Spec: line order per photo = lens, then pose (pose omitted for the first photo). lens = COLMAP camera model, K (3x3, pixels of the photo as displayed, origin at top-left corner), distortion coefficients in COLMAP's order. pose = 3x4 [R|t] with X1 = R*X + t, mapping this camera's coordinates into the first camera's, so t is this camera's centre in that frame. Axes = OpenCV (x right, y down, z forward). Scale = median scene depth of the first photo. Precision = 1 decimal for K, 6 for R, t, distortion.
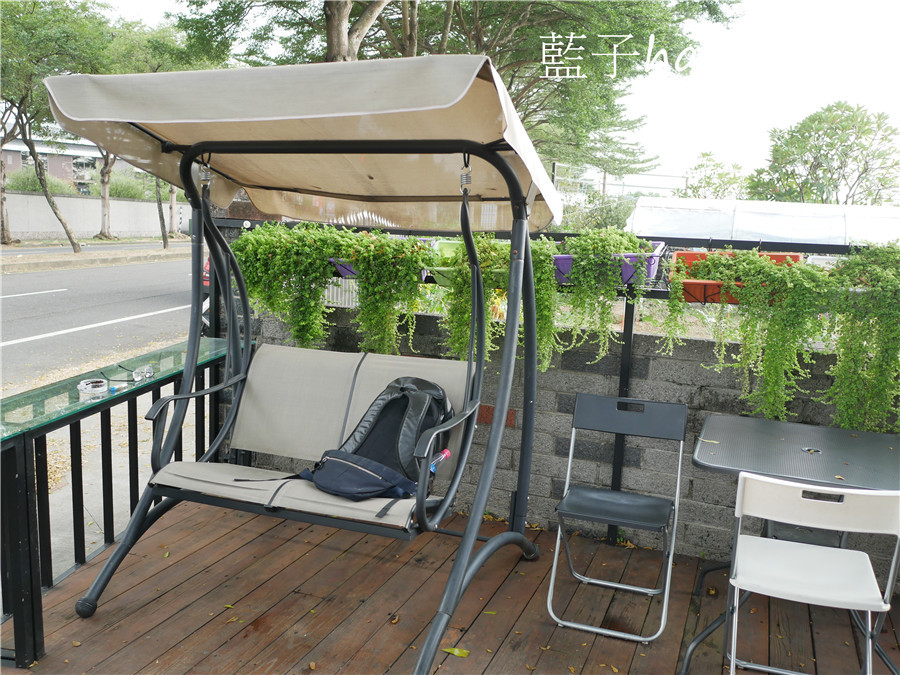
lens RADIAL K [[780.7, 0, 450.0], [0, 780.7, 337.5], [0, 0, 1]] dist [0.000747, -0.000684]
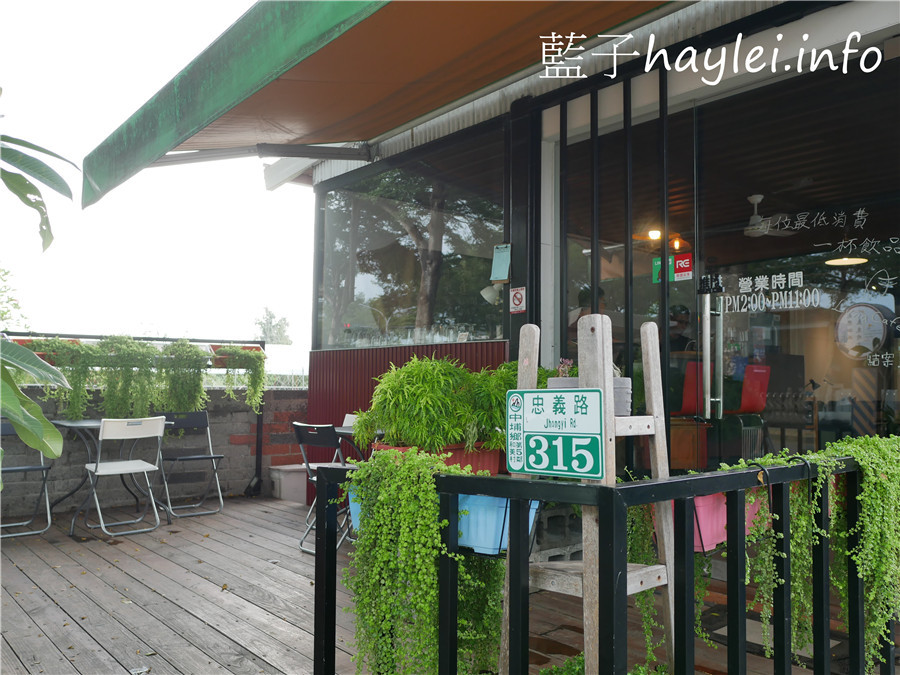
lens RADIAL K [[780.7, 0, 450.0], [0, 780.7, 337.5], [0, 0, 1]] dist [0.000747, -0.000684]
pose [[0.479534, 0.013030, 0.877426, -0.879724], [0.145264, 0.984916, -0.094016, 0.221223], [-0.865416, 0.172543, 0.470408, -0.789987]]
